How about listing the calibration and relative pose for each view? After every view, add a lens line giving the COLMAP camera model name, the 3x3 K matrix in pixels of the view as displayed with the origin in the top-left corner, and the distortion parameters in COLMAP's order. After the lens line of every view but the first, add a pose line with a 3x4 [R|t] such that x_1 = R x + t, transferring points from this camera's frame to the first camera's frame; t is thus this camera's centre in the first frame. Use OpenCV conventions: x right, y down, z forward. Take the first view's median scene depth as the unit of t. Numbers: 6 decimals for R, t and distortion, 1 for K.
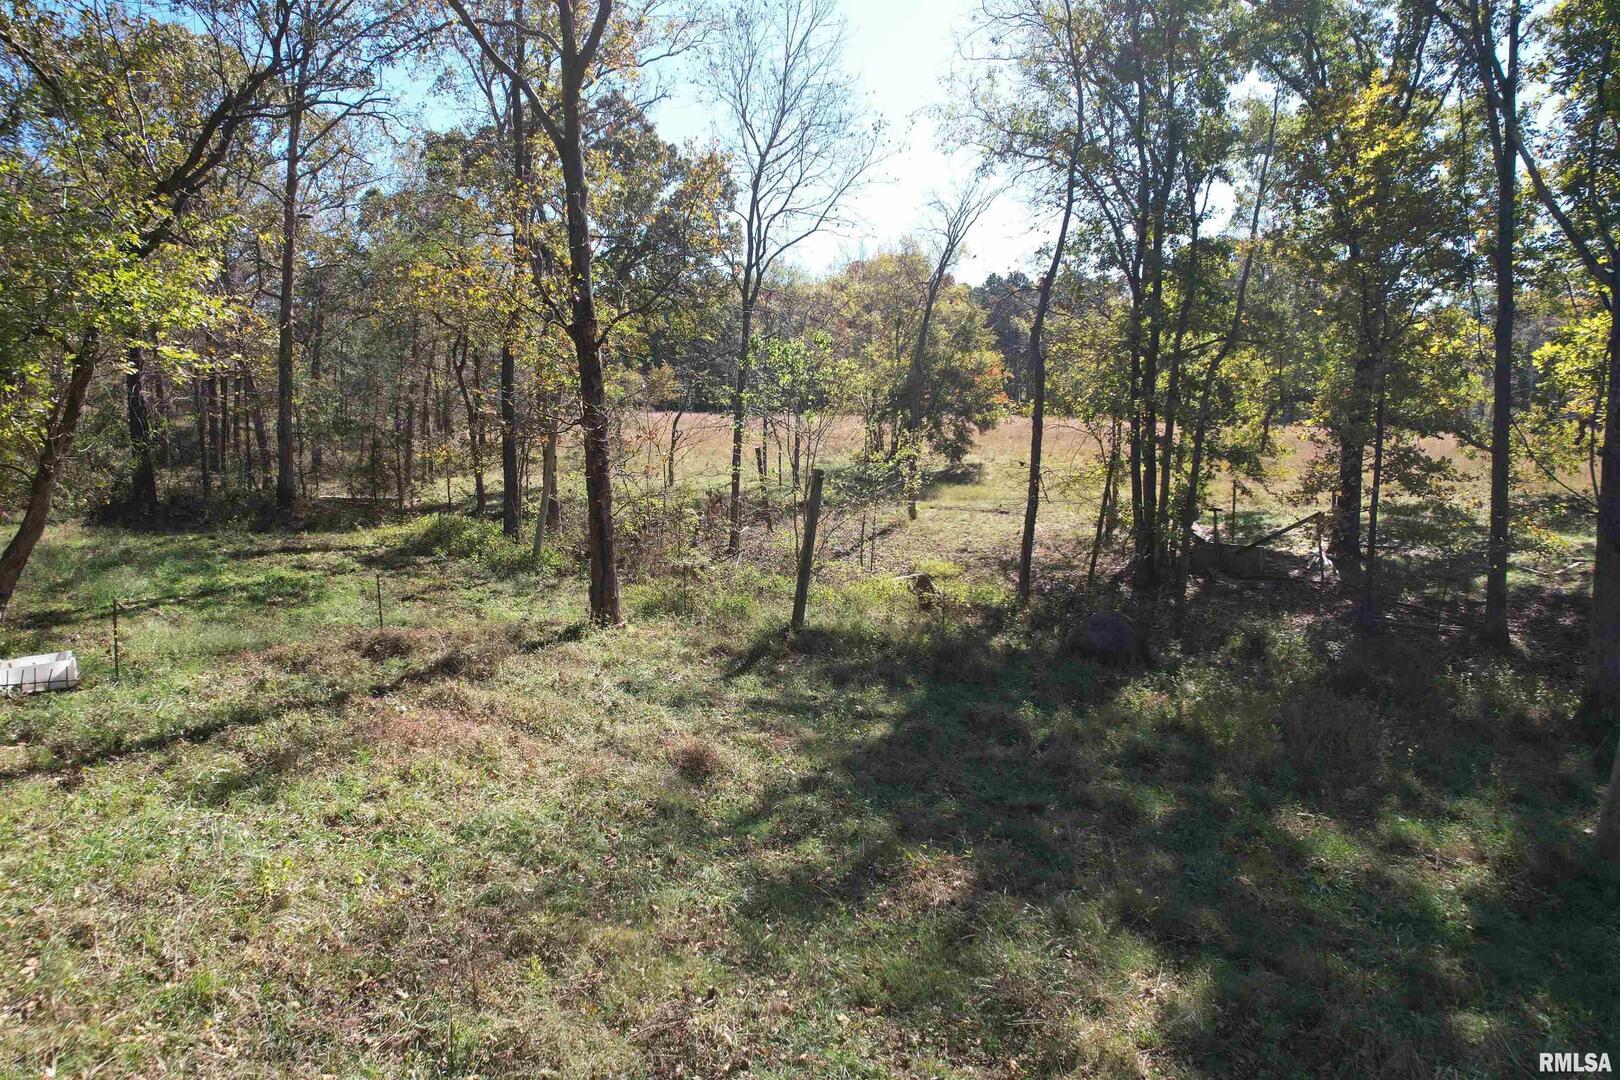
lens RADIAL K [[1032.7, 0, 812.2], [0, 1032.7, 537.3], [0, 0, 1]] dist [-0.061607, 0.056827]
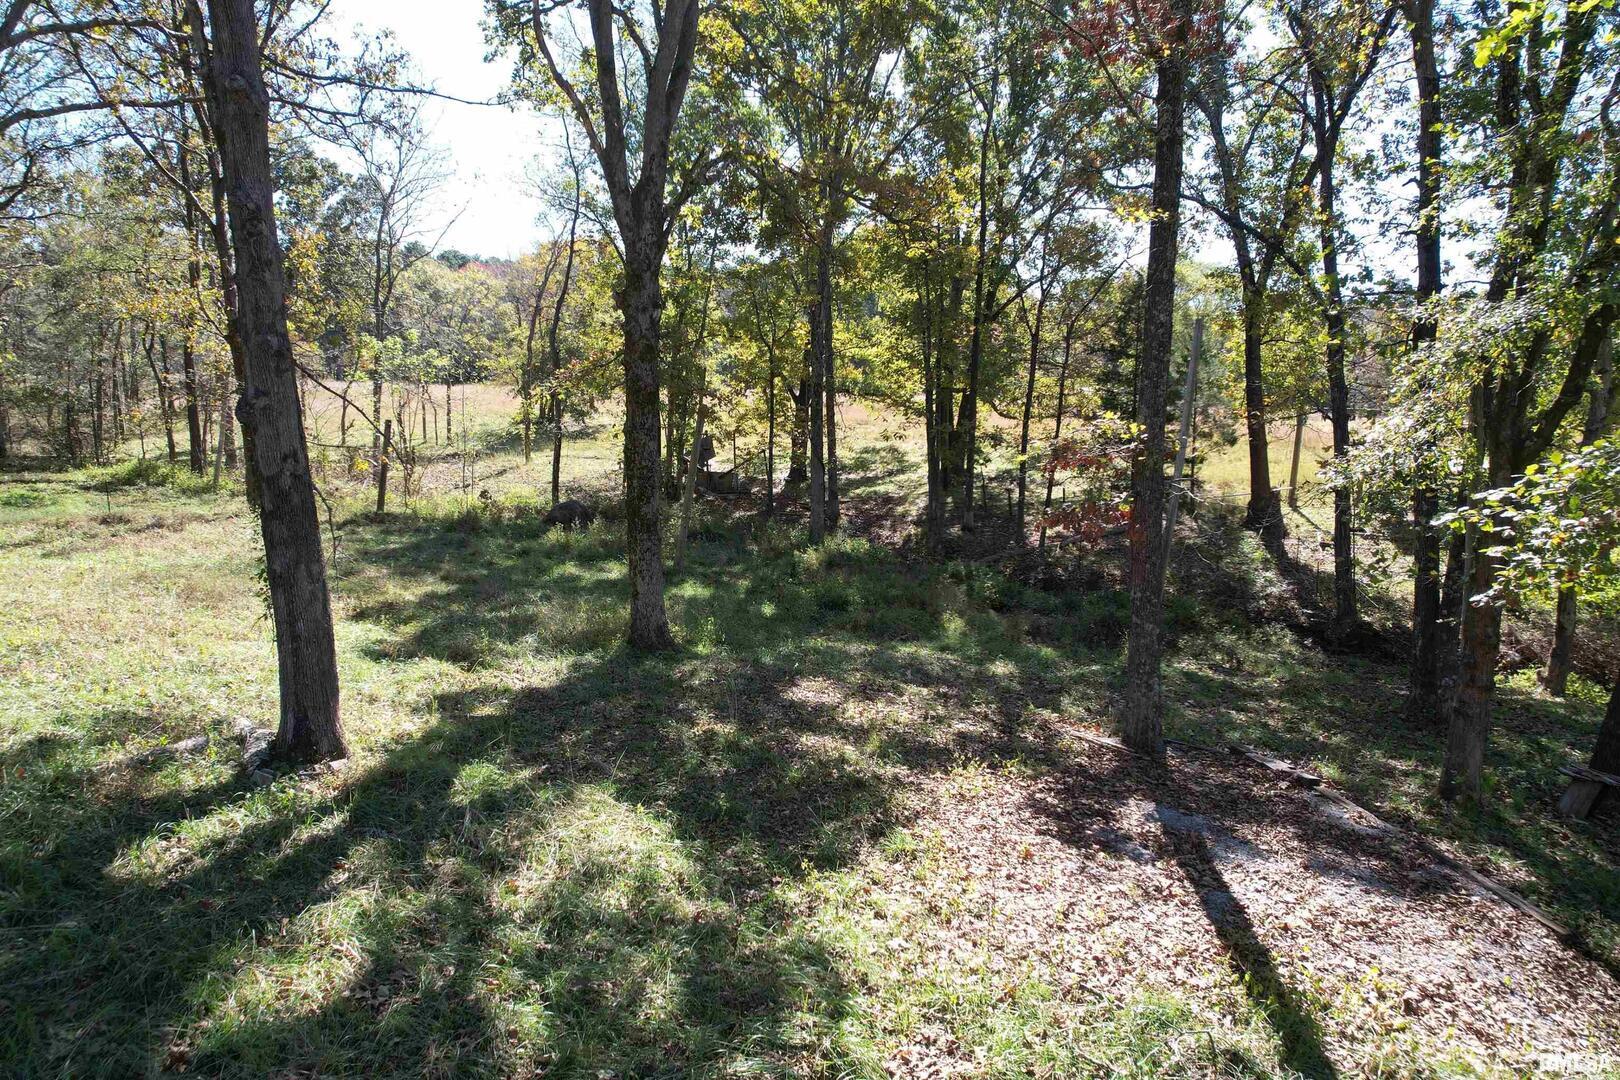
lens RADIAL K [[1032.7, 0, 822.4], [0, 1032.7, 542.0], [0, 0, 1]] dist [-0.061607, 0.056827]
pose [[0.966632, -0.031925, 0.254172, 0.136599], [0.023224, 0.999039, 0.037161, 0.046890], [-0.255115, -0.030018, 0.966445, -0.435261]]
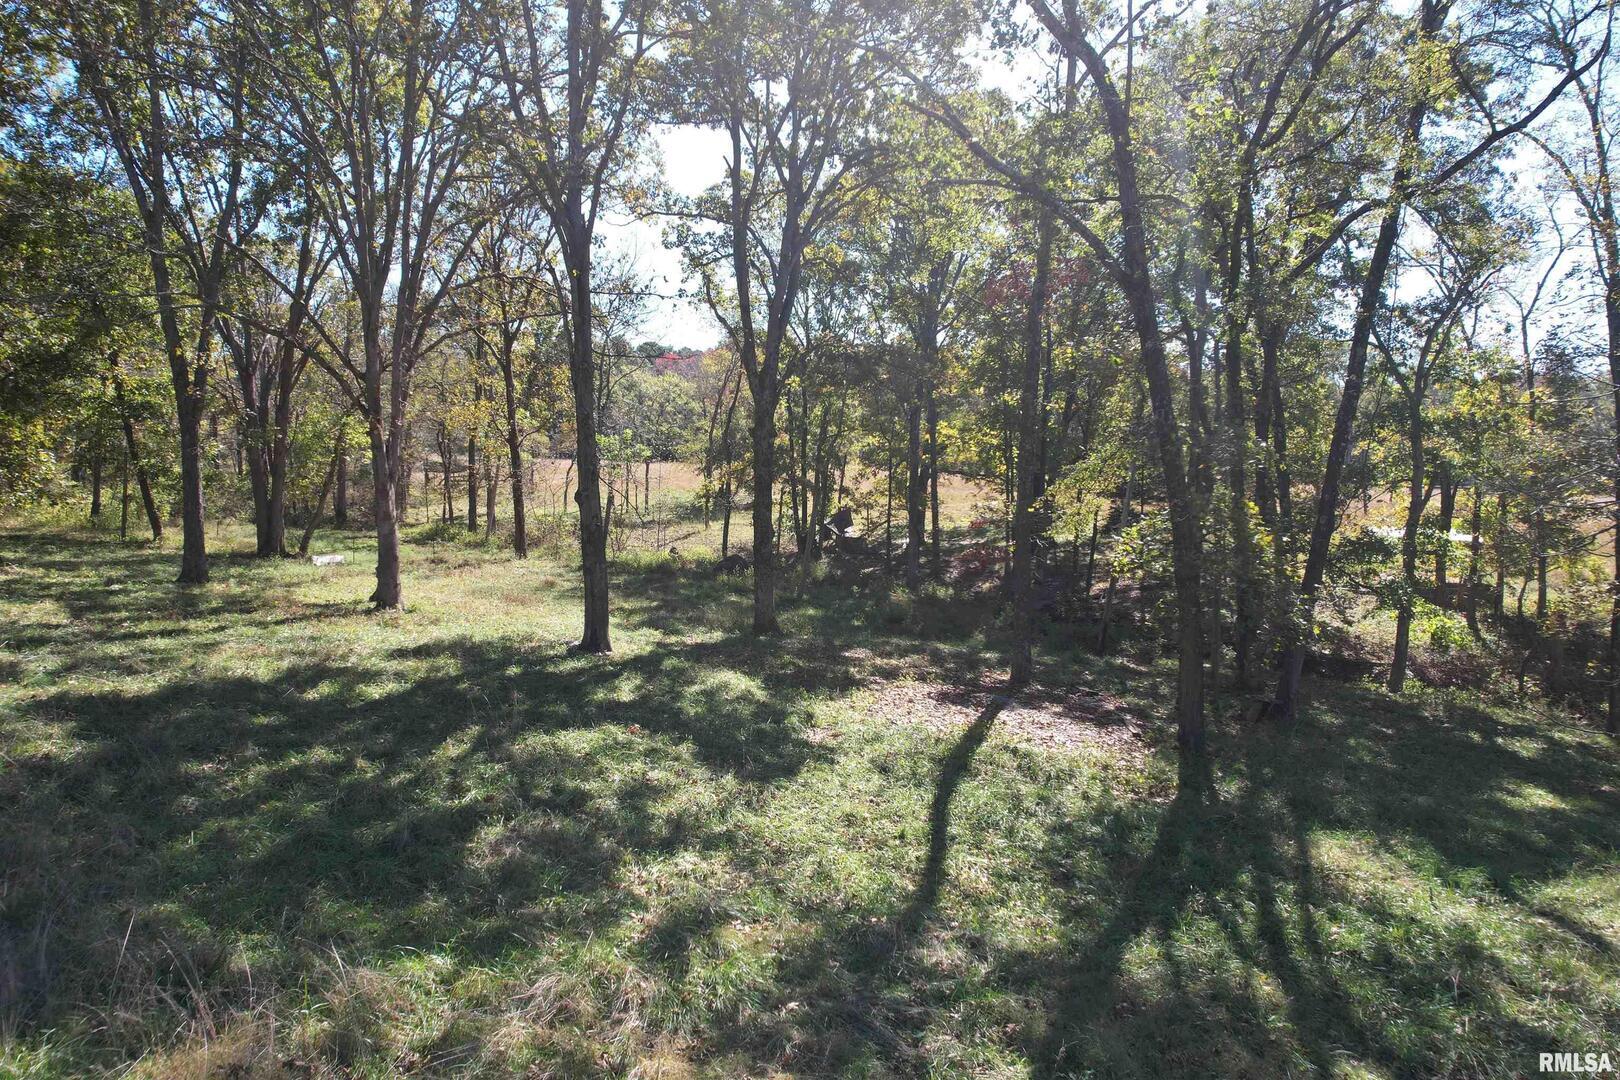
lens RADIAL K [[1032.7, 0, 806.5], [0, 1032.7, 543.5], [0, 0, 1]] dist [-0.061607, 0.056827]
pose [[0.997474, -0.004234, 0.070908, 0.152203], [0.006732, 0.999364, -0.035021, 0.069838], [-0.070715, 0.035410, 0.996868, -0.748168]]
